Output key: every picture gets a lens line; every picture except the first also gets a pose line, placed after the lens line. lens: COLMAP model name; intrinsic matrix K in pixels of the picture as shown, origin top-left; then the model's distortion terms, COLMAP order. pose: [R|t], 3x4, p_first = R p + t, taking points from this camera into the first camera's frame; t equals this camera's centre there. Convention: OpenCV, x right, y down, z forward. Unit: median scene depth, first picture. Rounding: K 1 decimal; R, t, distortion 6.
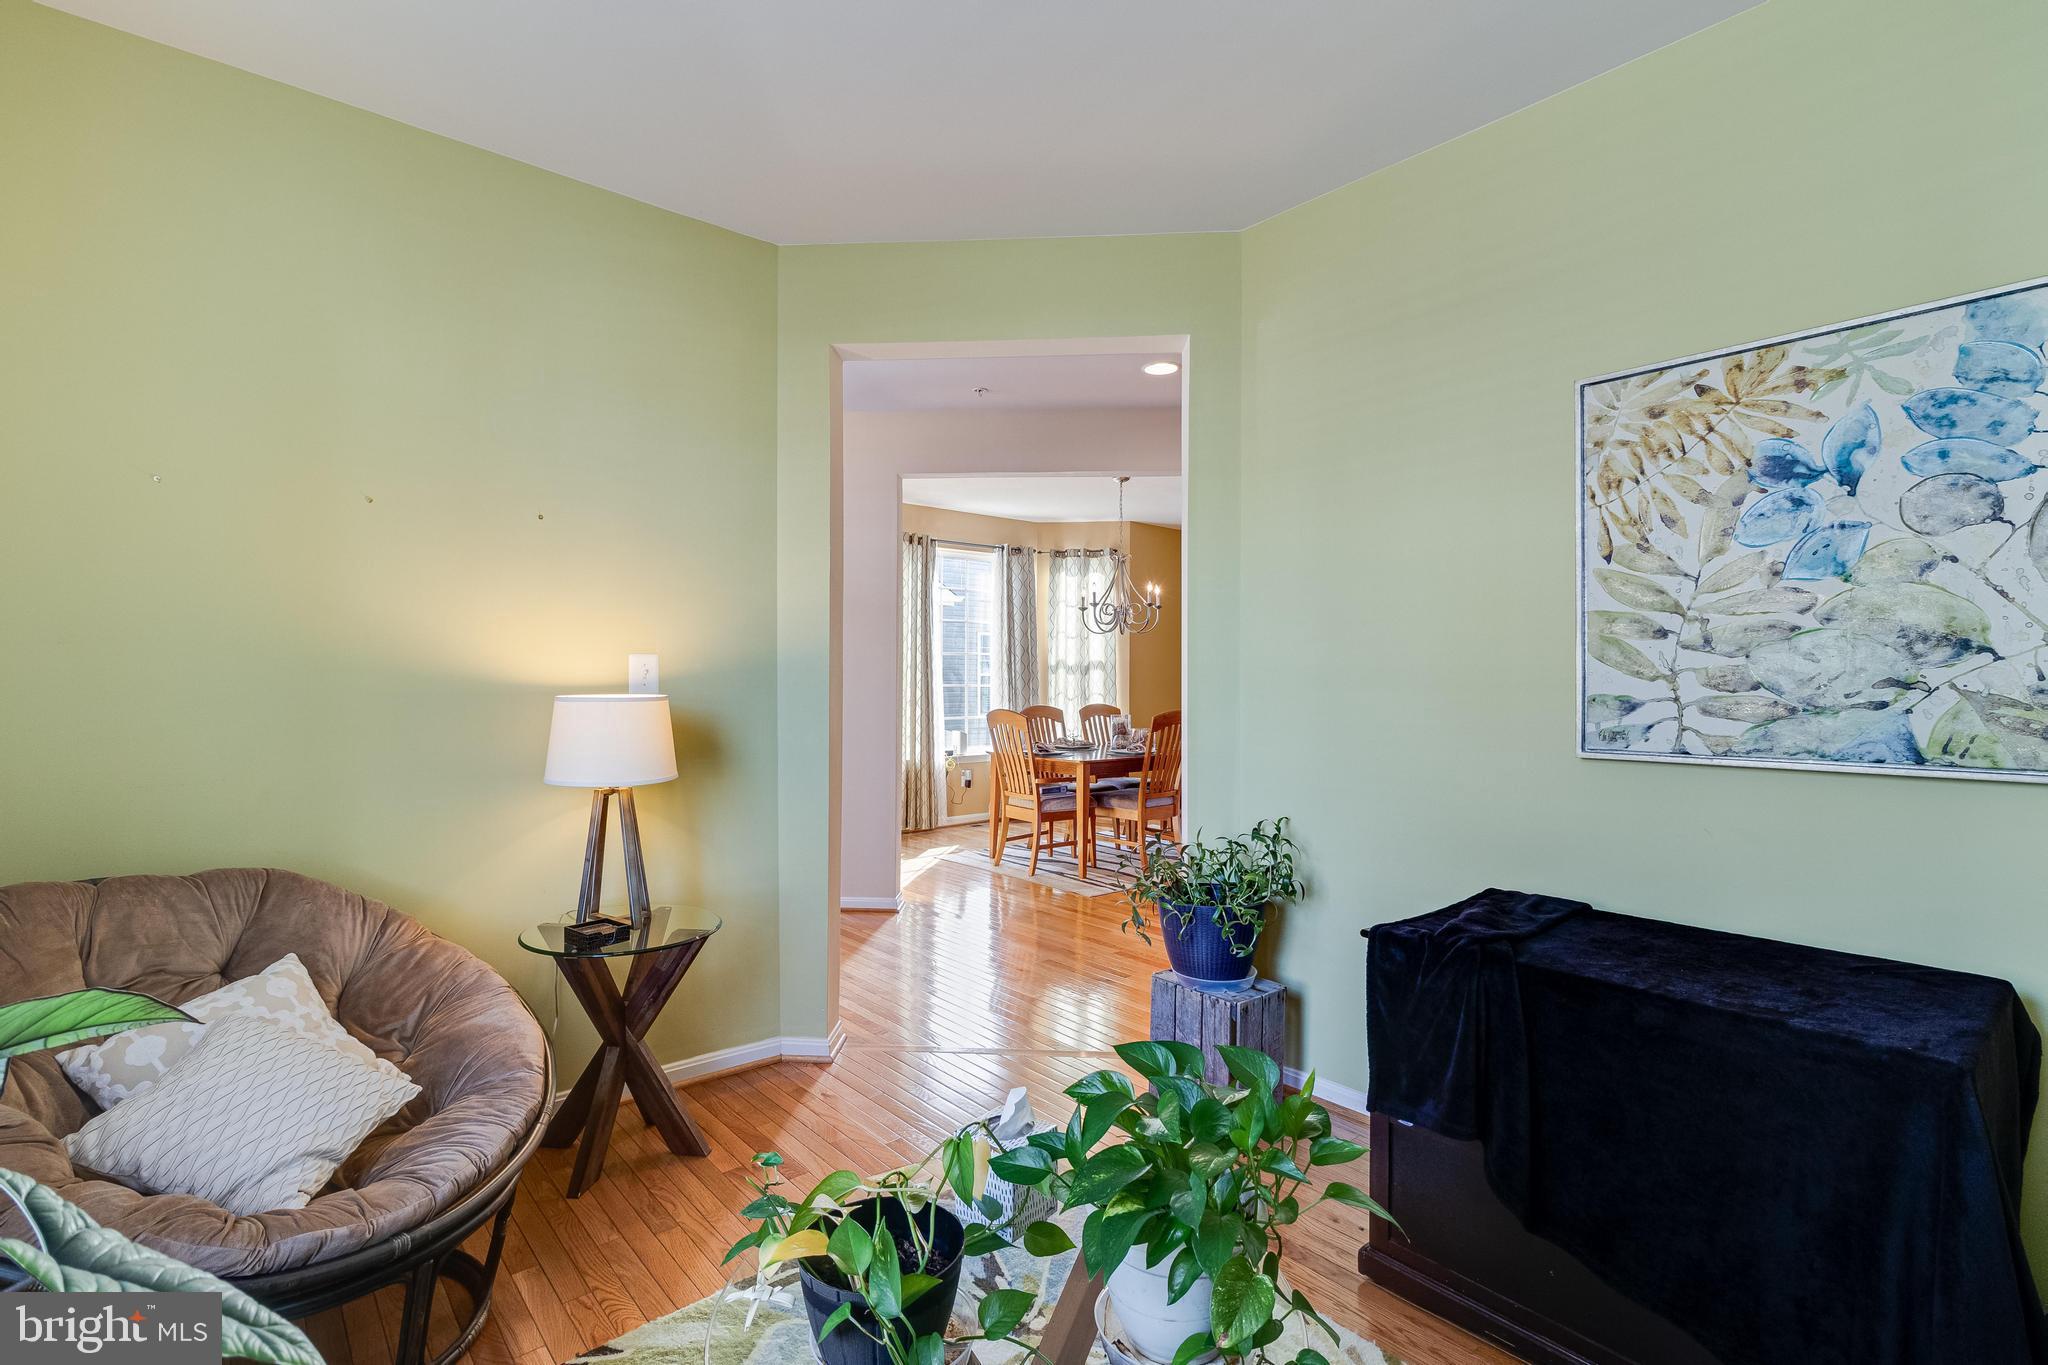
lens RADIAL K [[943.4, 0, 1024.6], [0, 943.4, 681.8], [0, 0, 1]] dist [0.001152, -0.000390]
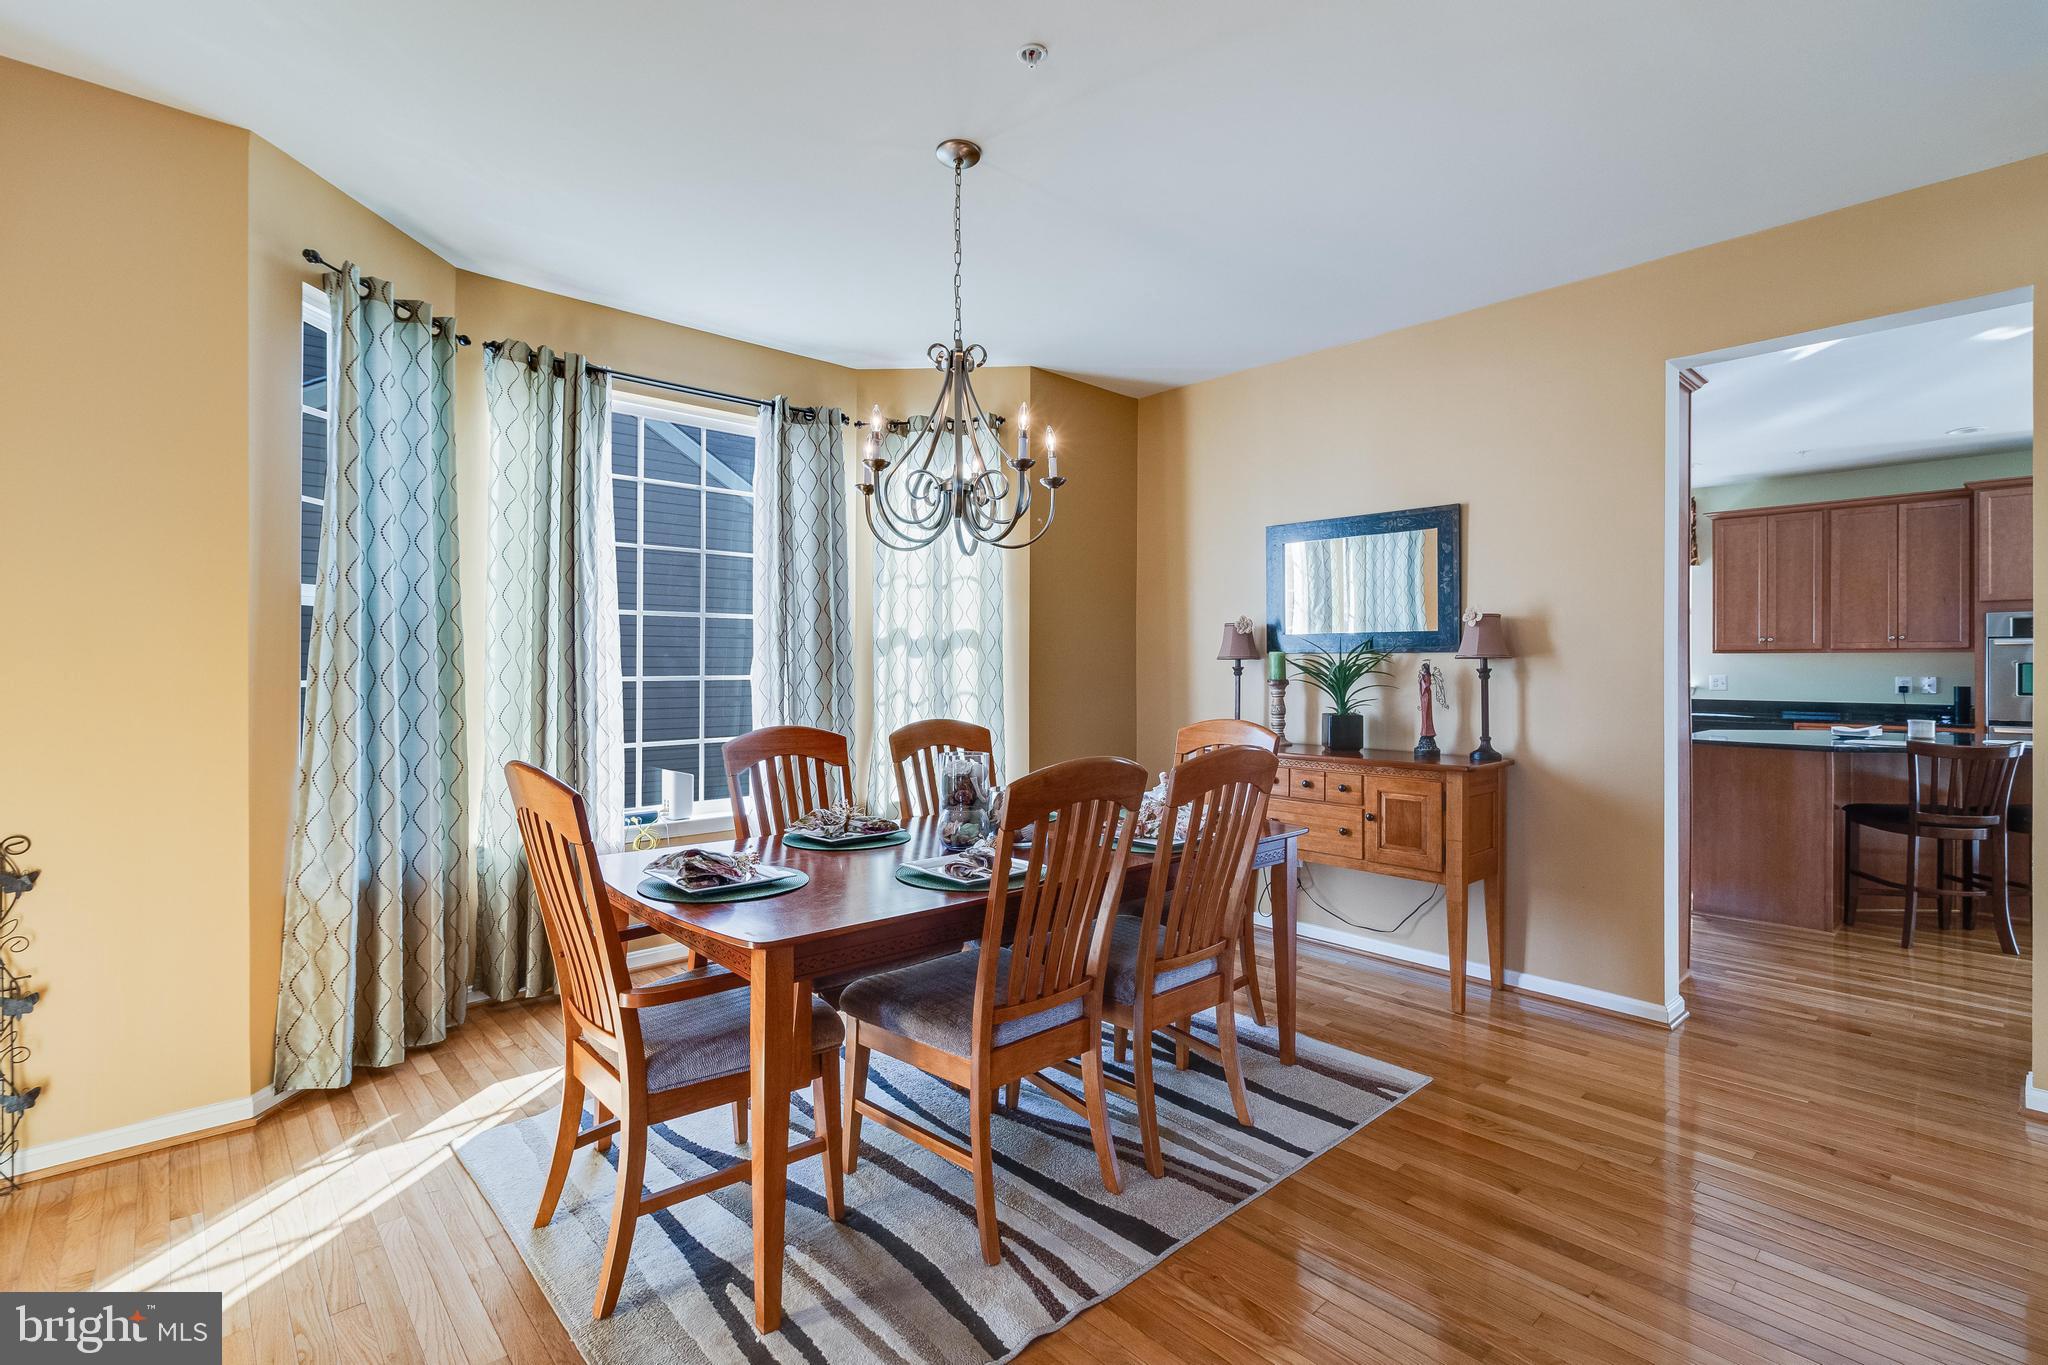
lens RADIAL K [[943.4, 0, 1025.5], [0, 943.4, 669.1], [0, 0, 1]] dist [0.001152, -0.000390]
pose [[0.999404, 0.001693, 0.034466, 0.095848], [-0.001961, 0.999968, 0.007728, -0.004870], [-0.034451, -0.007791, 0.999376, 0.493293]]
